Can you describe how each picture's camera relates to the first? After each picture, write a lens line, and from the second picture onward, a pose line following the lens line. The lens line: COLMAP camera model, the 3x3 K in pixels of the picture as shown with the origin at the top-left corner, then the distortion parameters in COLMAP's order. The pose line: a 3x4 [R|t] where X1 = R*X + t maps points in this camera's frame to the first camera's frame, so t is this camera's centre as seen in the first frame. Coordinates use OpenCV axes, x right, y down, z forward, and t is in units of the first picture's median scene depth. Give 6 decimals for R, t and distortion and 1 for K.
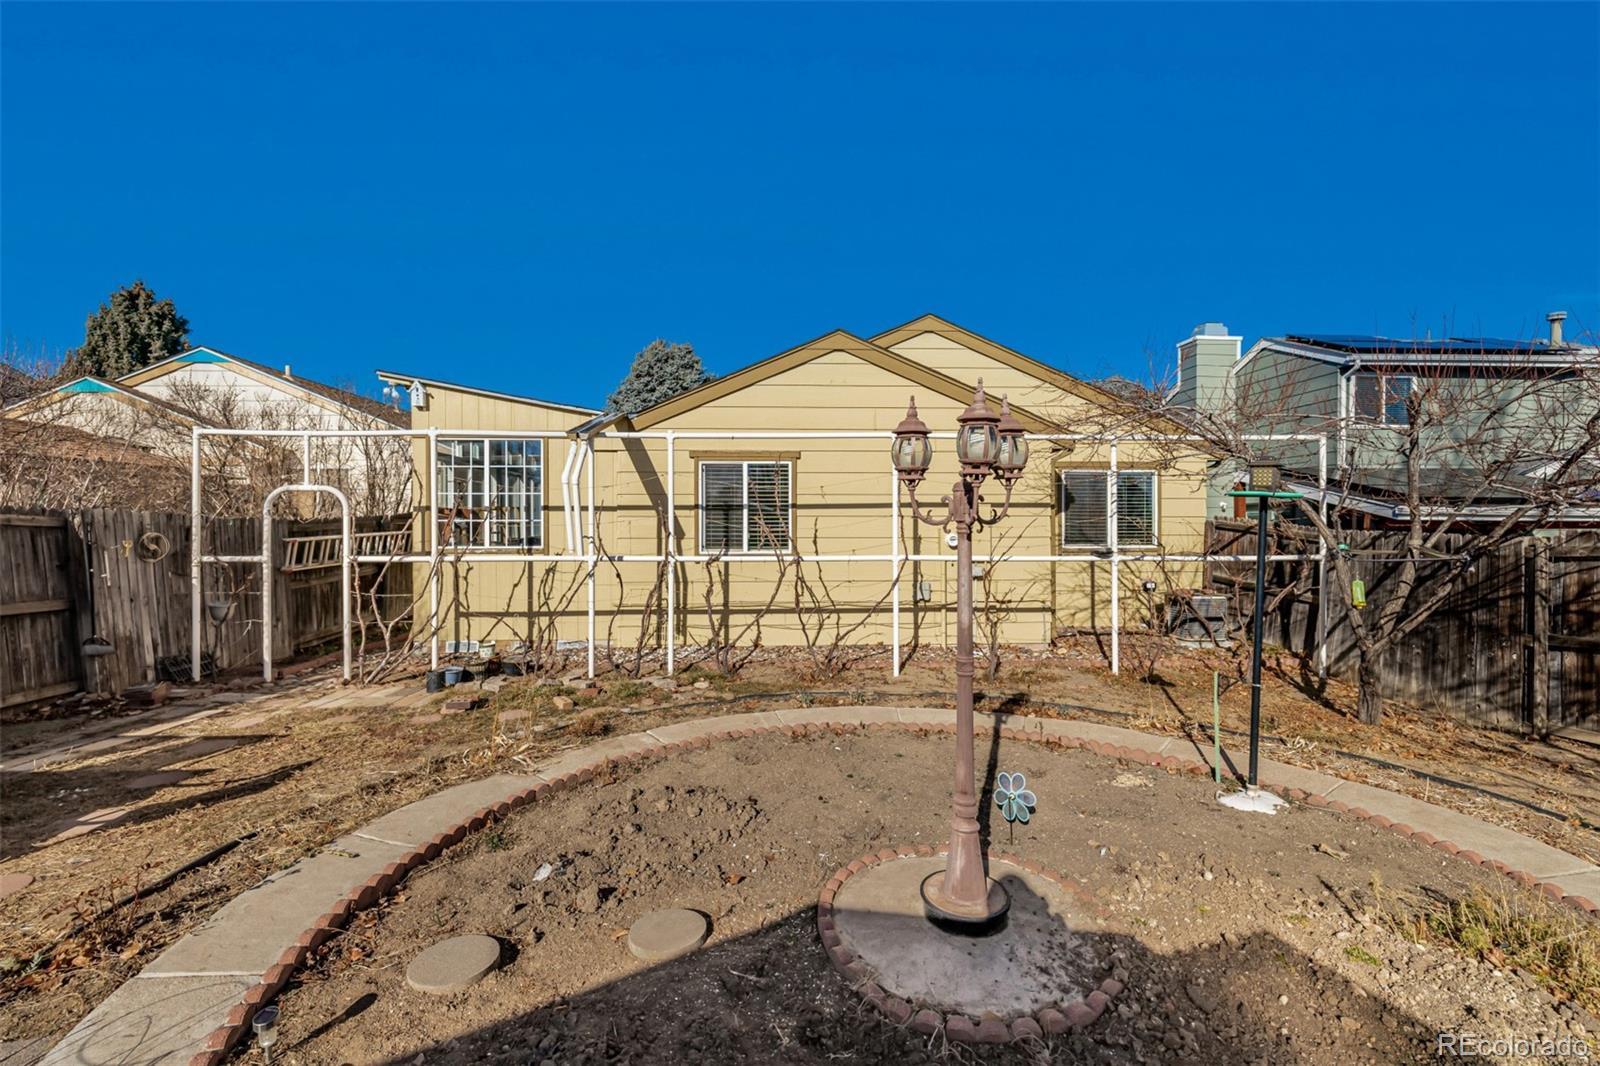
lens RADIAL K [[673.1, 0, 801.2], [0, 673.1, 531.4], [0, 0, 1]] dist [-0.002323, 0.000544]
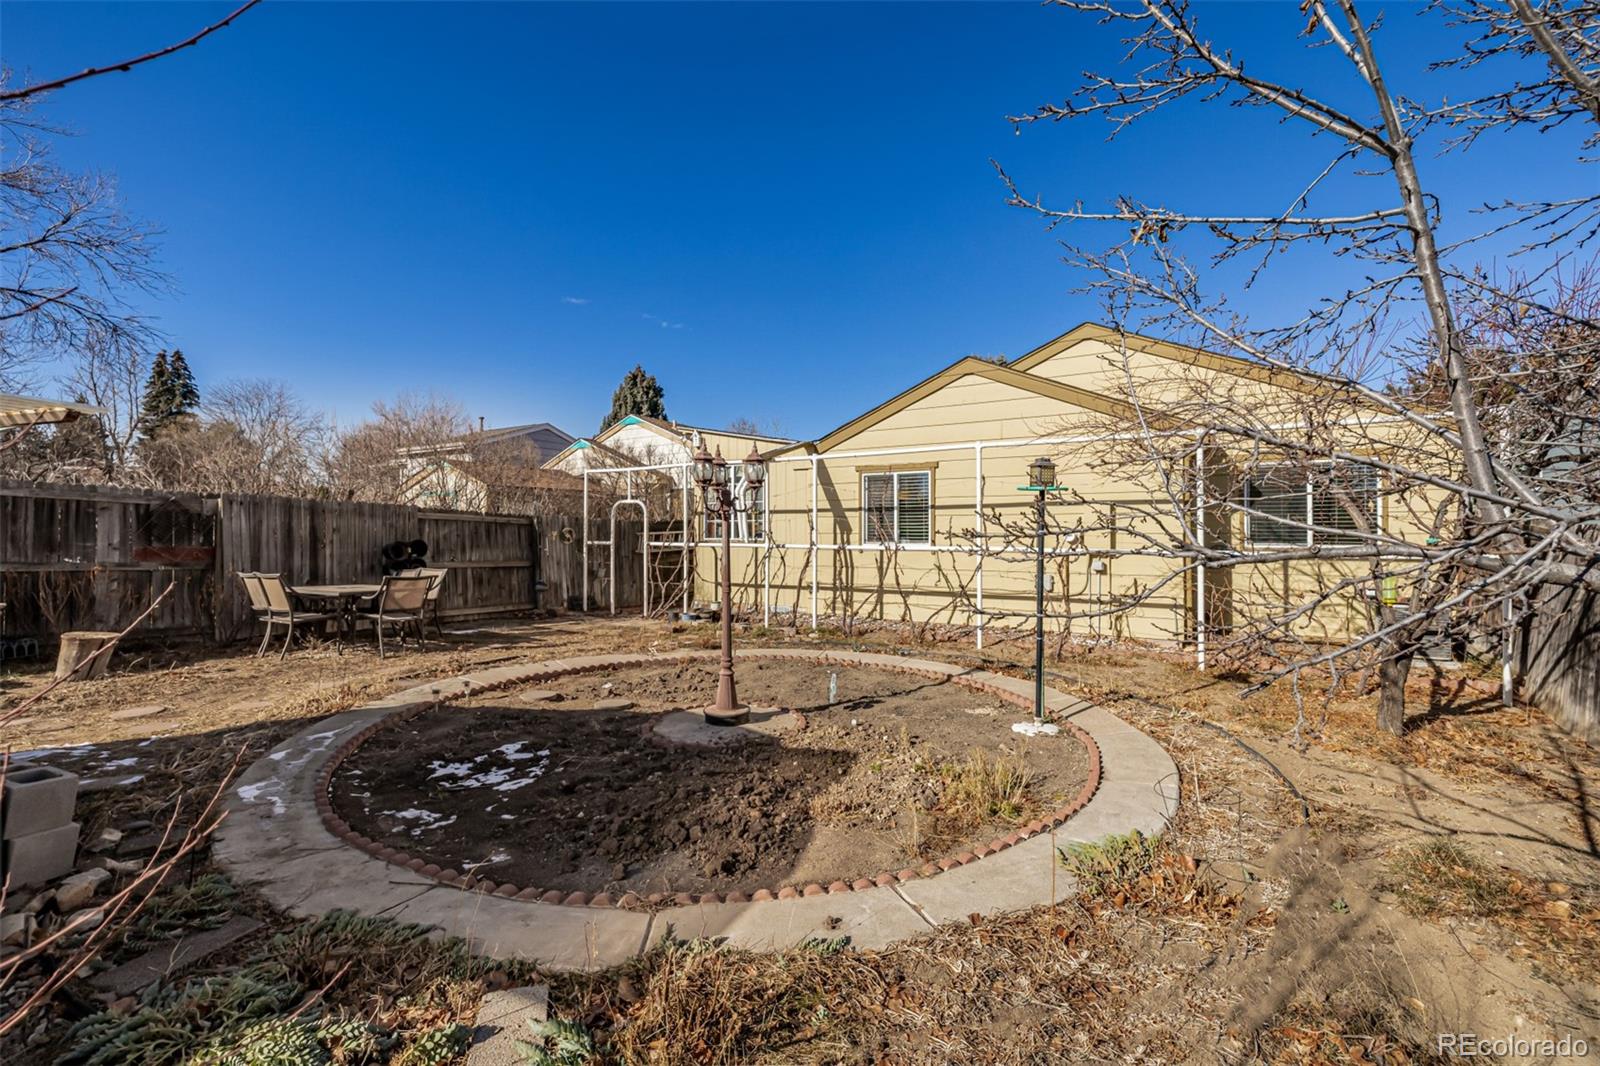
lens RADIAL K [[673.1, 0, 798.3], [0, 673.1, 531.3], [0, 0, 1]] dist [-0.002323, 0.000544]
pose [[0.831492, 0.001676, -0.555534, 0.465098], [-0.007755, 0.999933, -0.008590, 0.018254], [0.555482, 0.011451, 0.831450, -0.143852]]
